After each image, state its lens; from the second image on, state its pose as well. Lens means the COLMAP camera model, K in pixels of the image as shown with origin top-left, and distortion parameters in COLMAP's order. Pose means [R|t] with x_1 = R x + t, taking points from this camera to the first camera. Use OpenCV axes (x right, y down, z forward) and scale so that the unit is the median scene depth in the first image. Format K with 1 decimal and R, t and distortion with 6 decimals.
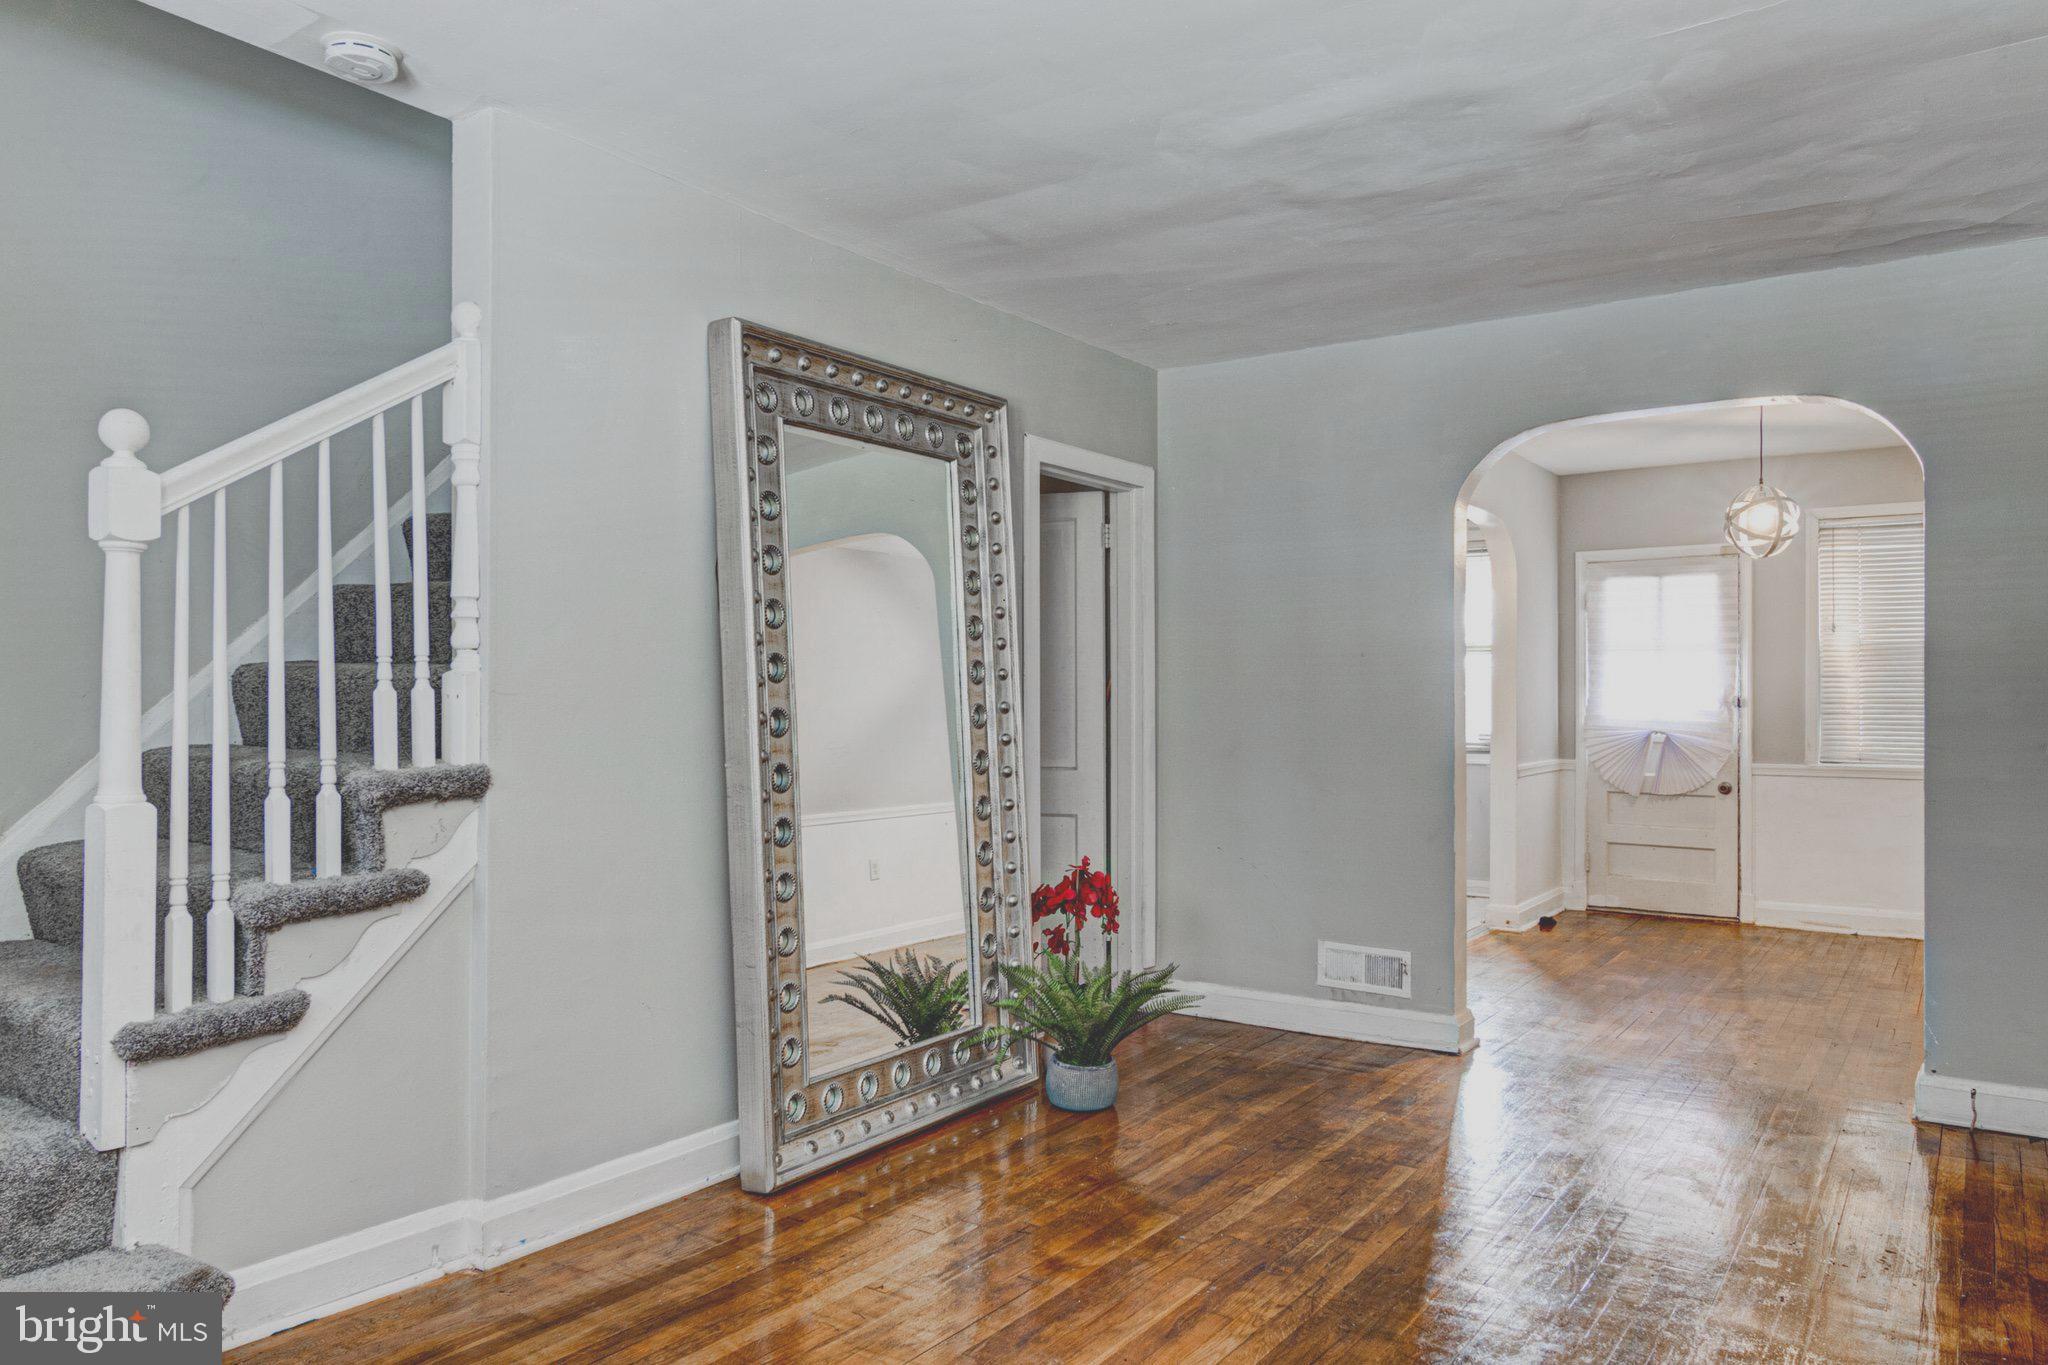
lens RADIAL K [[1415.1, 0, 1023.2], [0, 1415.1, 693.1], [0, 0, 1]] dist [-0.003804, -0.000872]
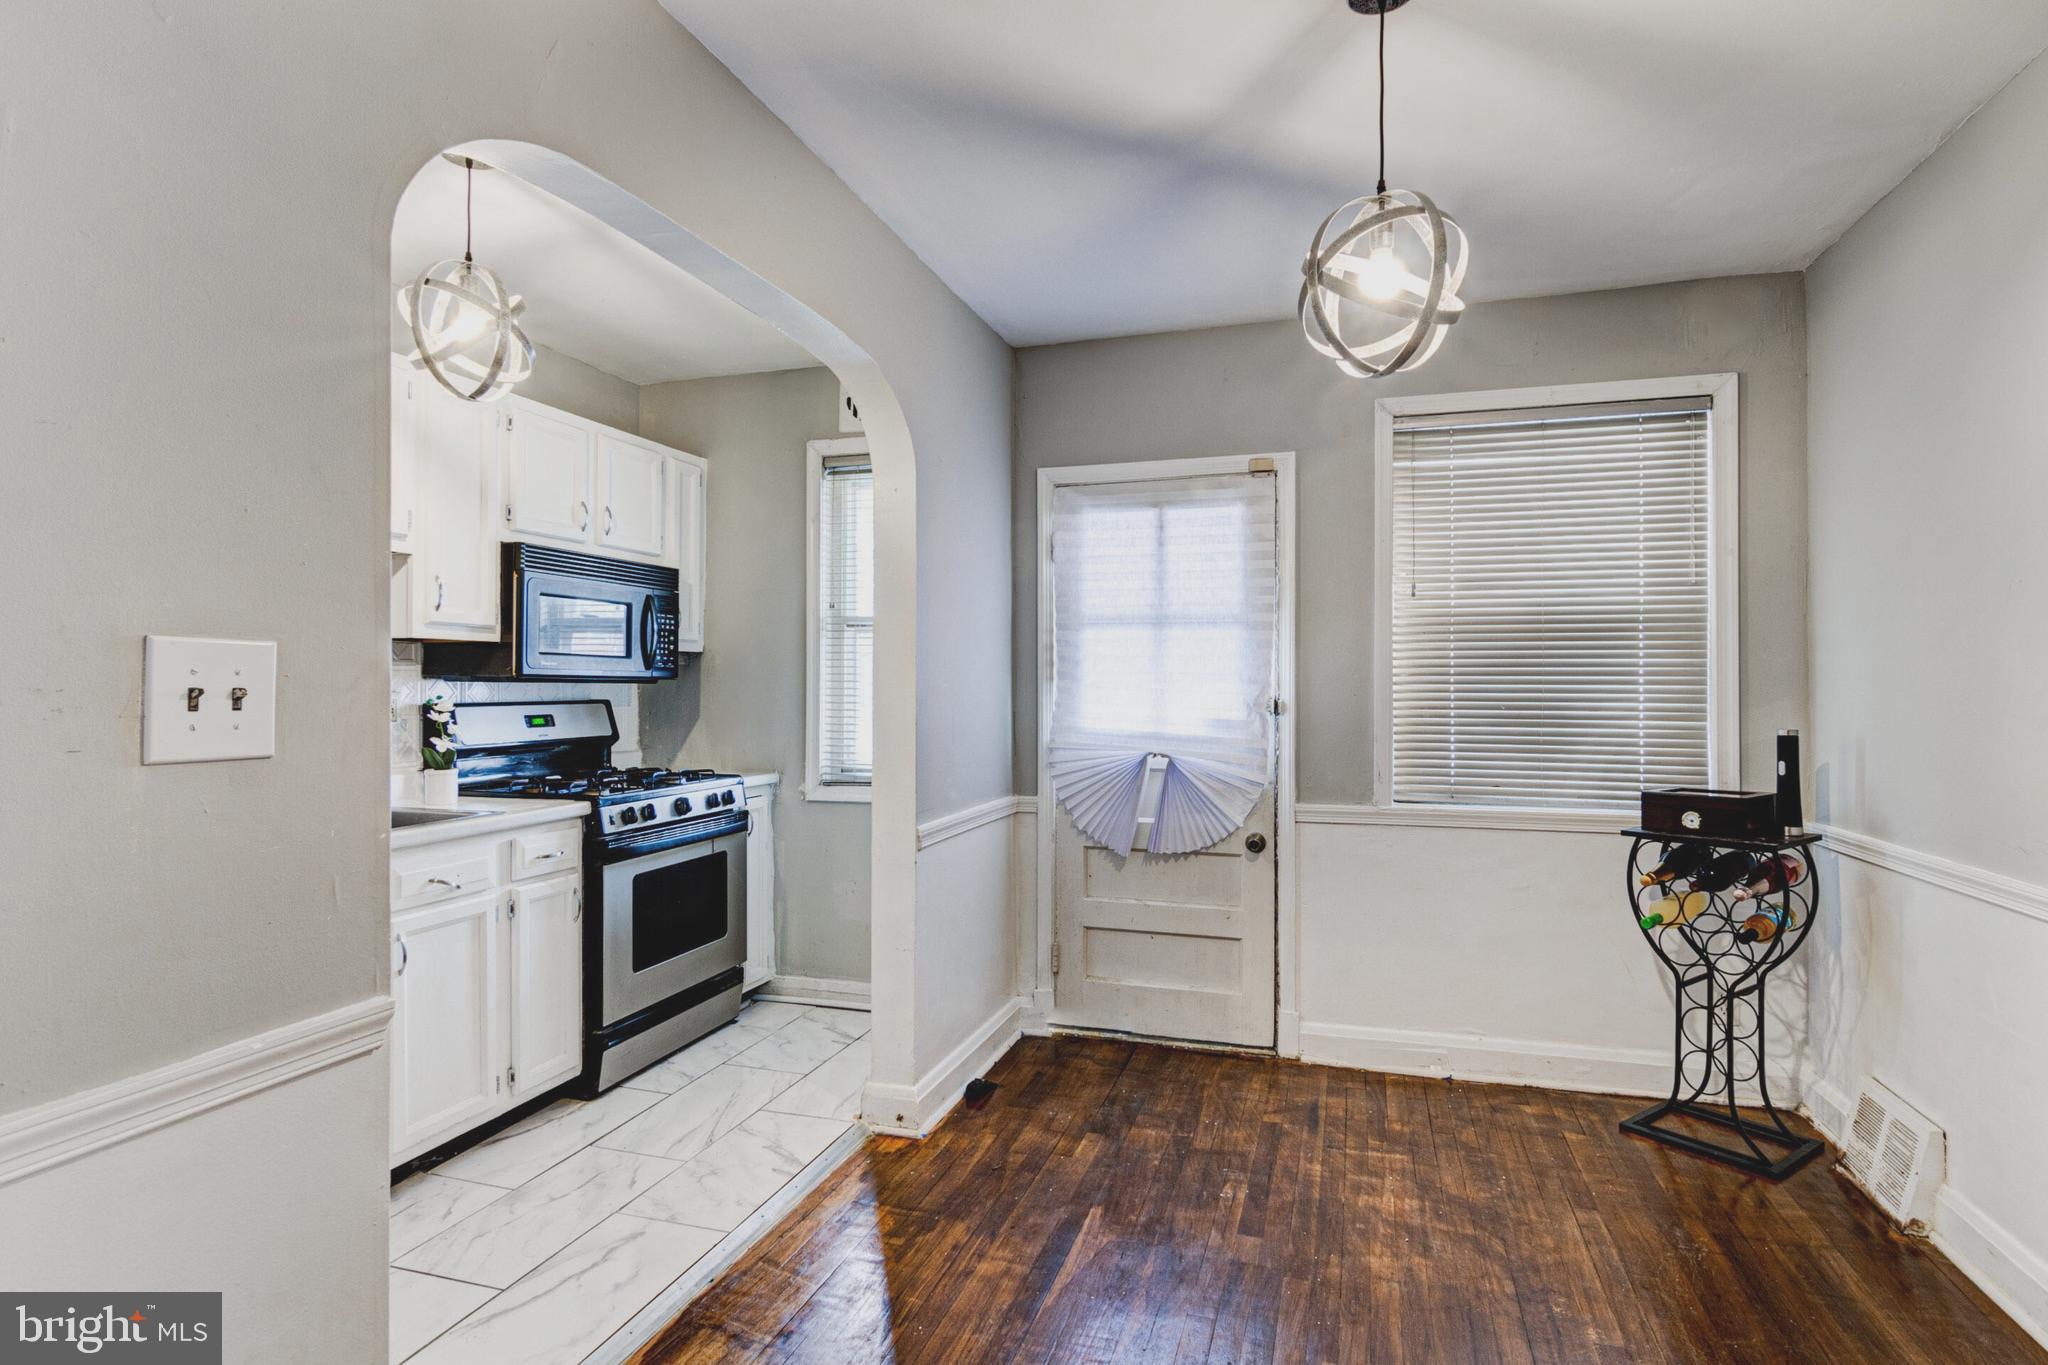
lens RADIAL K [[1064.6, 0, 1027.2], [0, 1064.6, 681.8], [0, 0, 1]] dist [0.000397, 0.001518]
pose [[0.955779, 0.003382, 0.294067, 0.255607], [-0.001165, 0.999970, -0.007713, -0.000761], [-0.294085, 0.007029, 0.955754, 0.567511]]
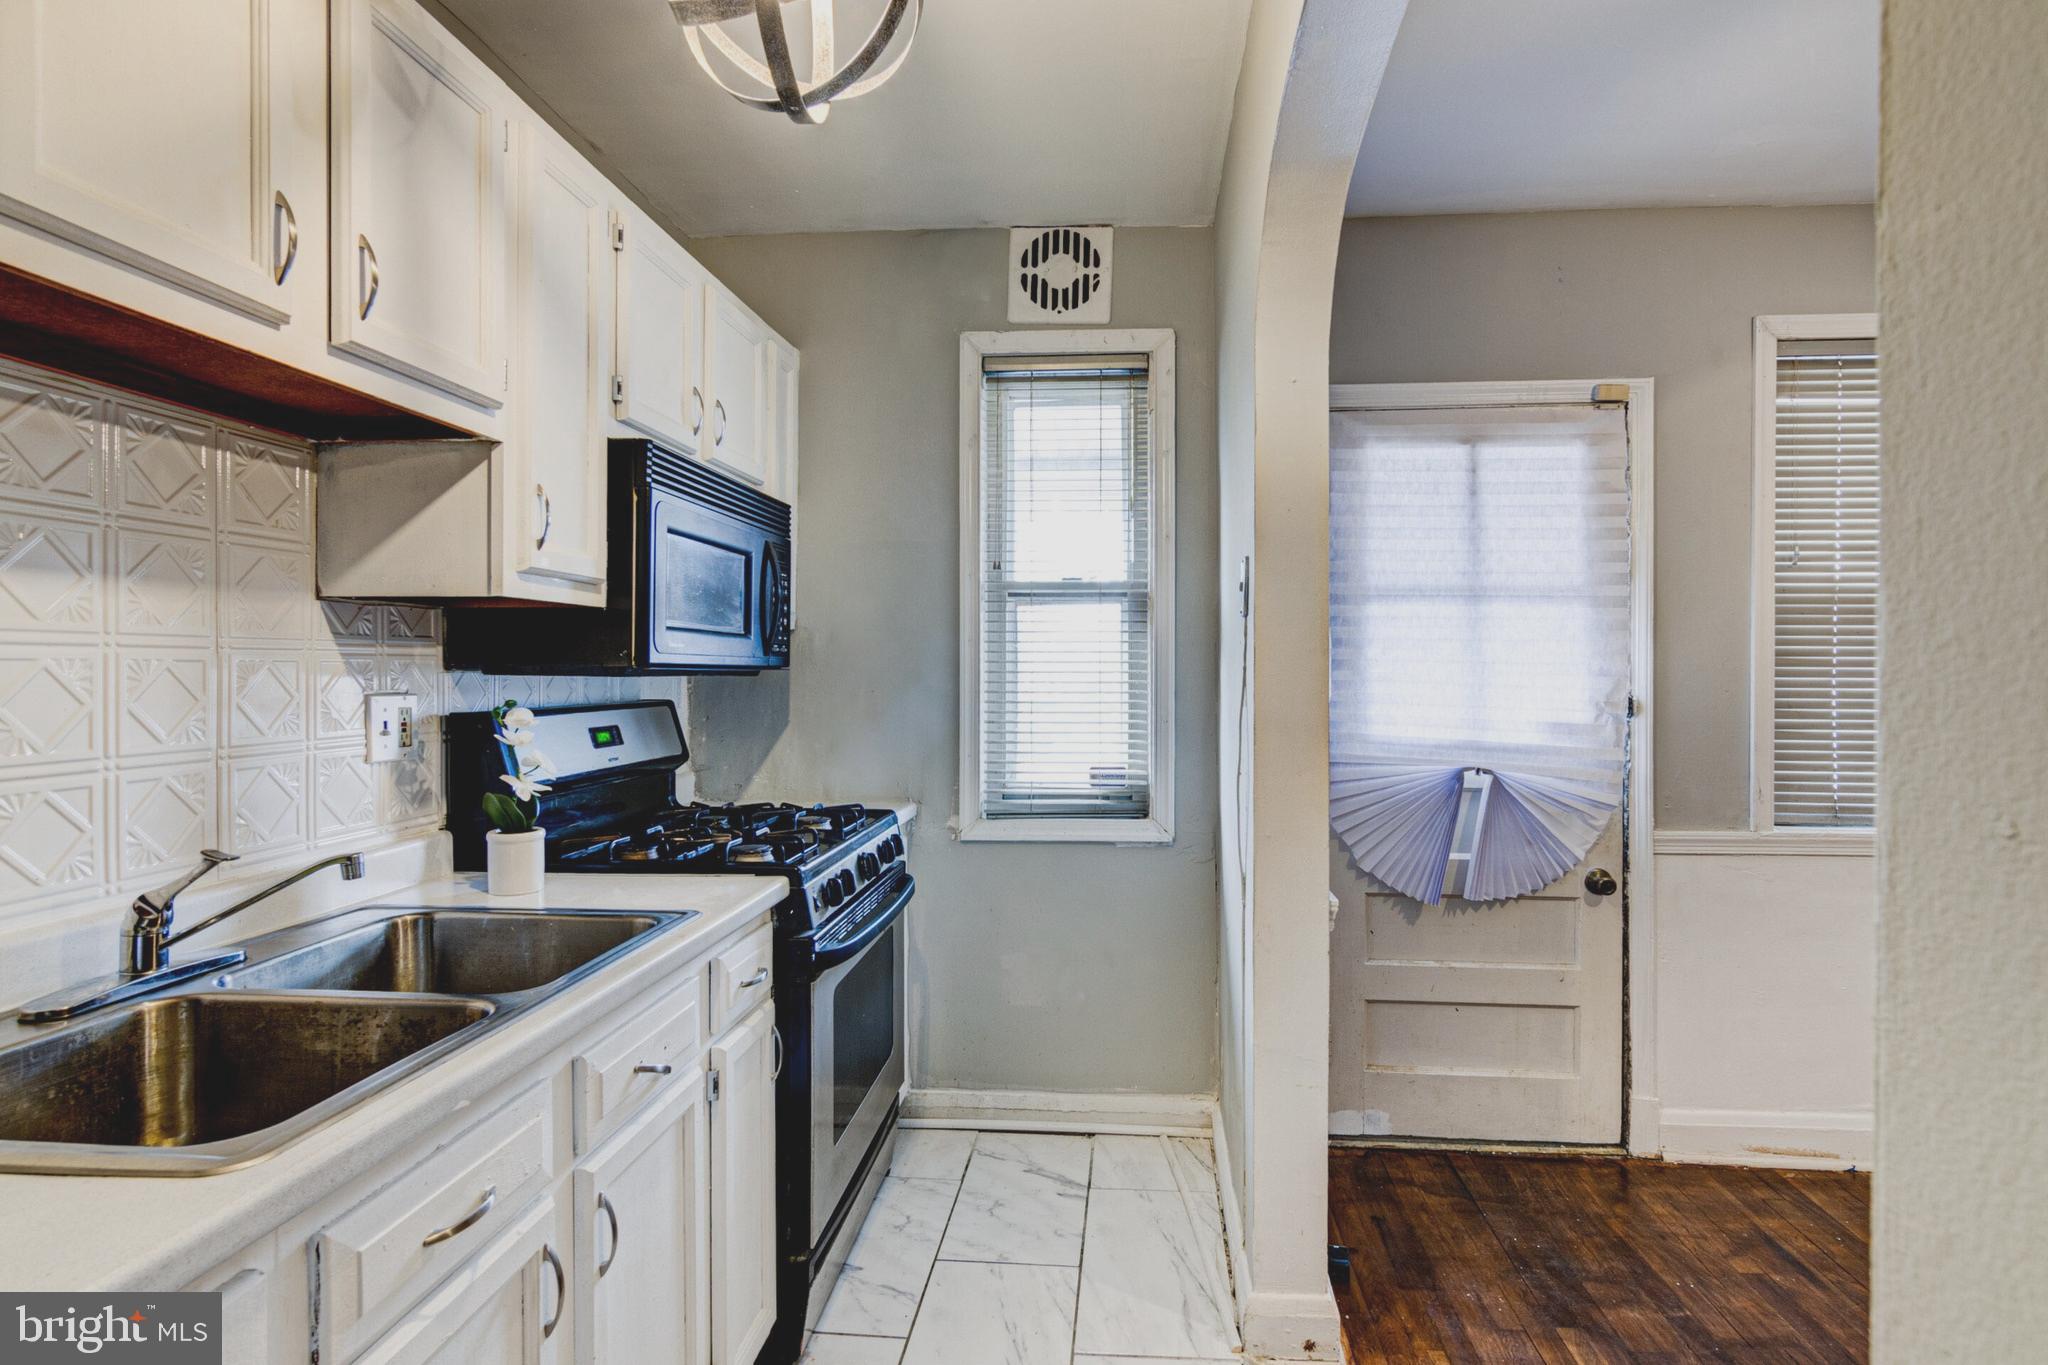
lens RADIAL K [[1064.6, 0, 1030.7], [0, 1064.6, 670.5], [0, 0, 1]] dist [0.000397, 0.001518]
pose [[0.864530, 0.002242, 0.502576, 0.140077], [-0.001000, 0.999996, -0.002739, -0.004474], [-0.502580, 0.001865, 0.864529, 0.769180]]
